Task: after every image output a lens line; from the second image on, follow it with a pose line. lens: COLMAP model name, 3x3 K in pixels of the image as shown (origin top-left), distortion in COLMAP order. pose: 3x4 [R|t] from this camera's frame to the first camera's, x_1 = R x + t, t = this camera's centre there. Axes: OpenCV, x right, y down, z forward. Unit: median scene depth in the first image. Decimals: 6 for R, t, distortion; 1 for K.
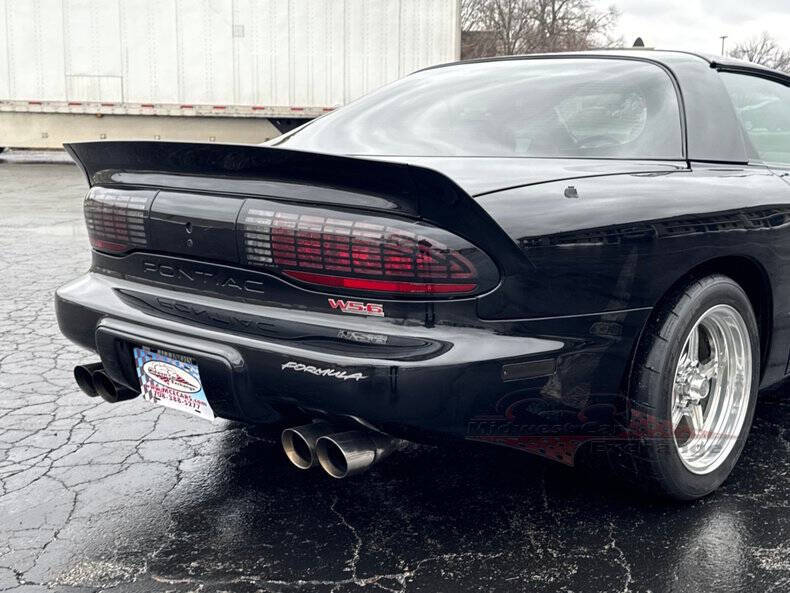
lens RADIAL K [[993.3, 0, 396.2], [0, 993.3, 299.5], [0, 0, 1]] dist [0.194519, -0.414727]
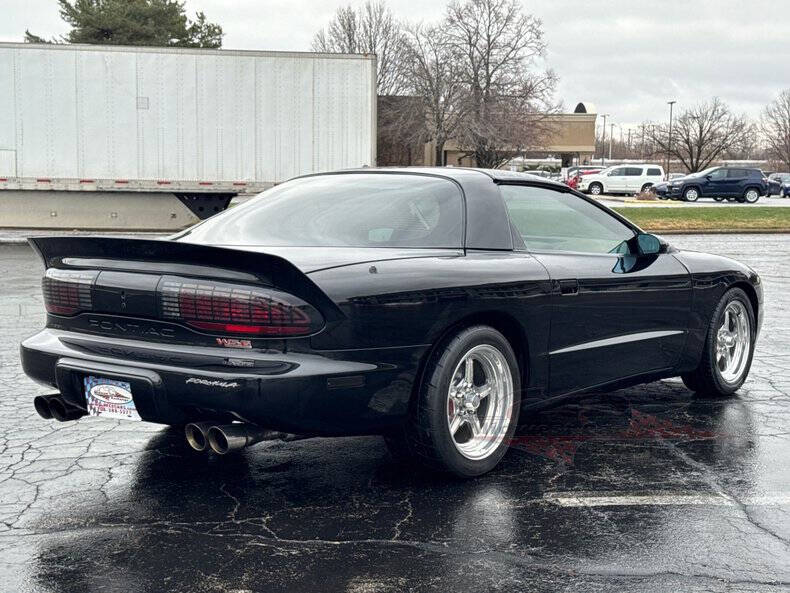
lens RADIAL K [[1122.5, 0, 382.6], [0, 1122.5, 298.6], [0, 0, 1]] dist [0.121486, 0.012836]
pose [[0.998379, -0.007389, 0.056425, 0.080650], [0.011958, 0.996637, -0.081064, 0.072211], [-0.055636, 0.081608, 0.995110, -0.672120]]
